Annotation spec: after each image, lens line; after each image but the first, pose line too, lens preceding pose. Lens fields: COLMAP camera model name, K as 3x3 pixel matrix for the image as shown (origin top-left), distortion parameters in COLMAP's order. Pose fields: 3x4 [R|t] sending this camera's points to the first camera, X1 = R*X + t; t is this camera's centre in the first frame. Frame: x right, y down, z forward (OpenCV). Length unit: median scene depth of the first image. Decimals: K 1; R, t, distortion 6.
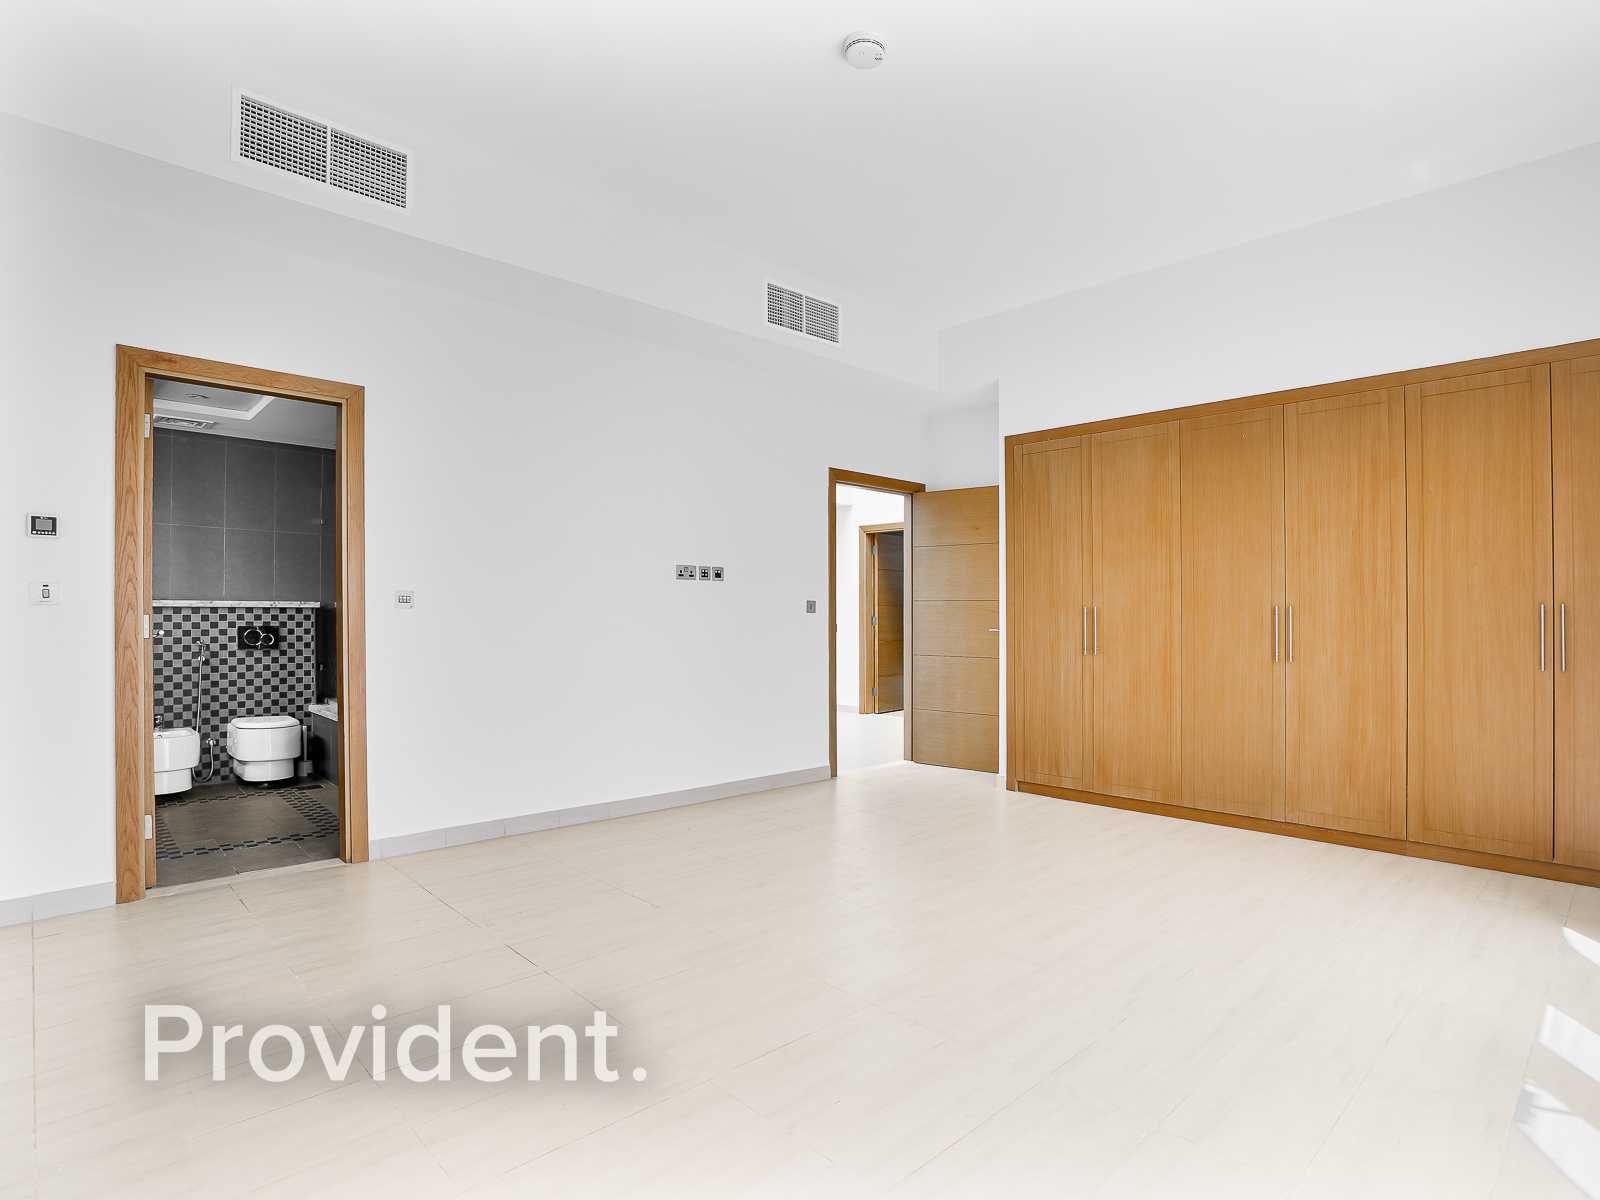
lens RADIAL K [[803.7, 0, 812.7], [0, 803.7, 614.7], [0, 0, 1]] dist [-0.010657, 0.004744]
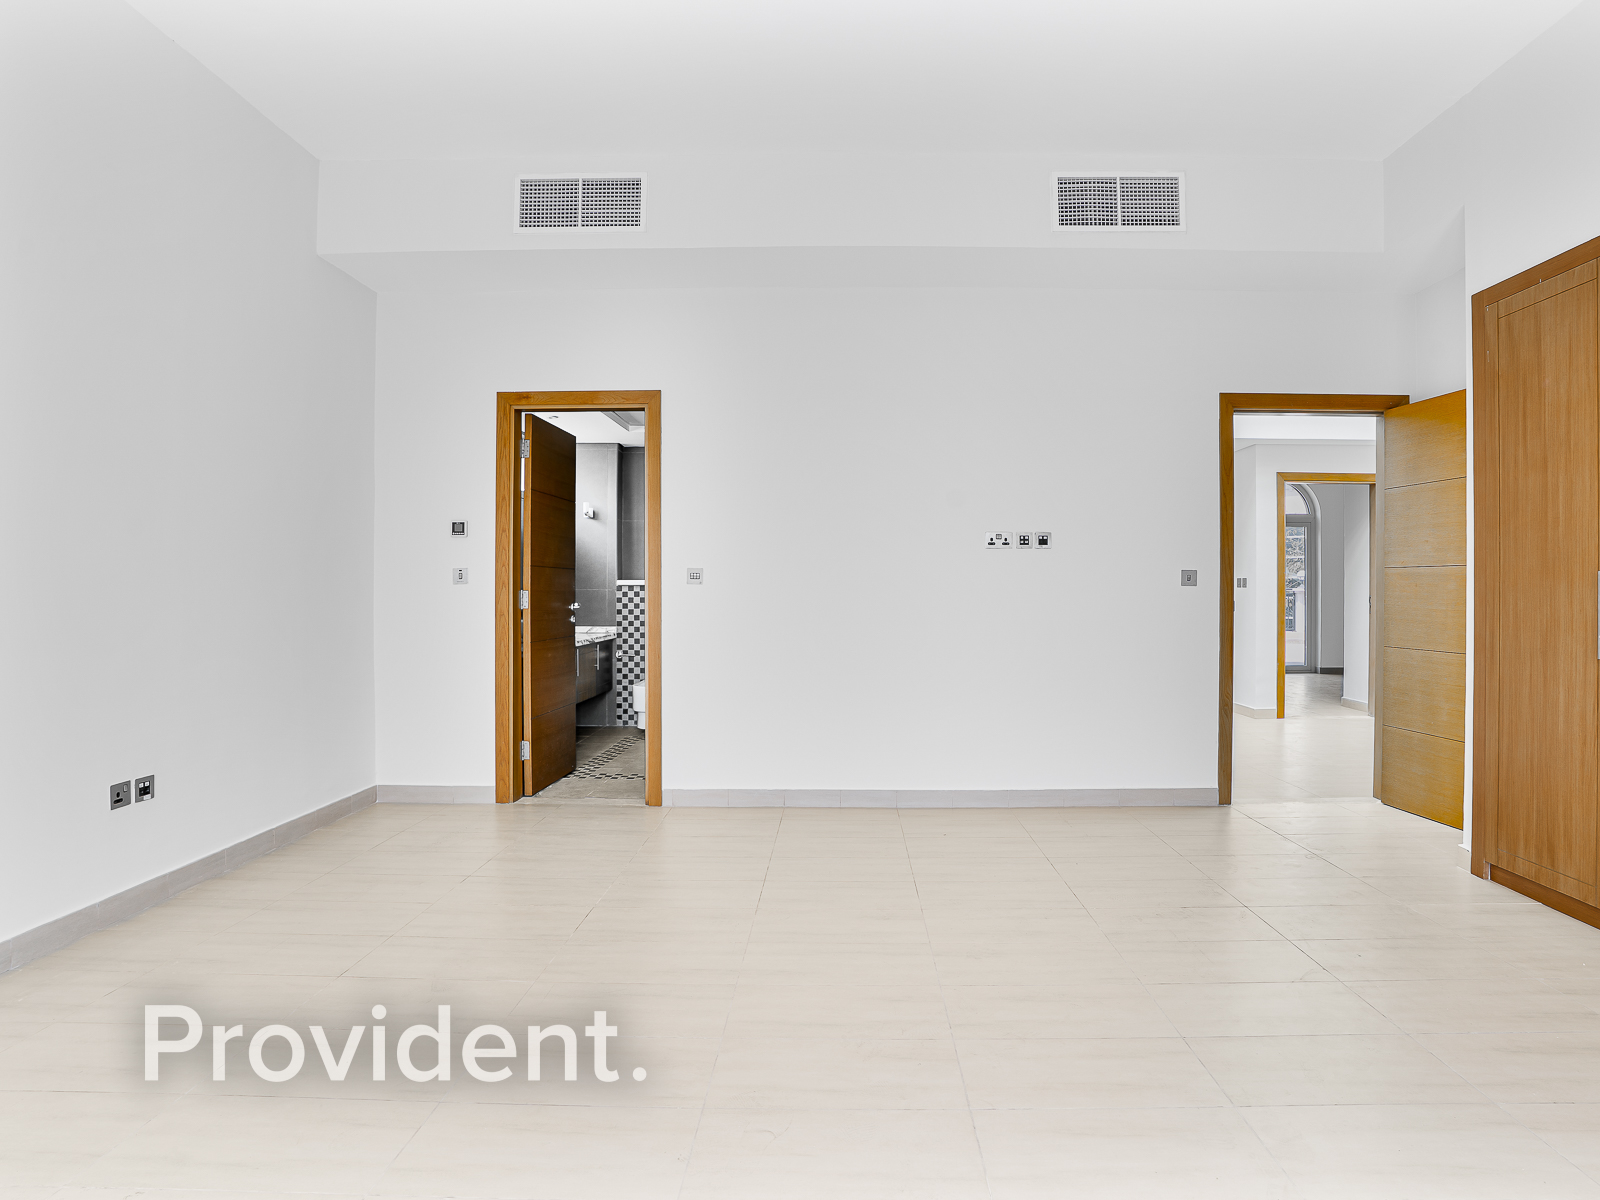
lens RADIAL K [[803.7, 0, 803.7], [0, 803.7, 589.6], [0, 0, 1]] dist [-0.010657, 0.004744]
pose [[0.745619, -0.004616, -0.666356, 0.280783], [0.003656, 0.999989, -0.002837, 0.002324], [0.666362, -0.000321, 0.745628, 0.219935]]
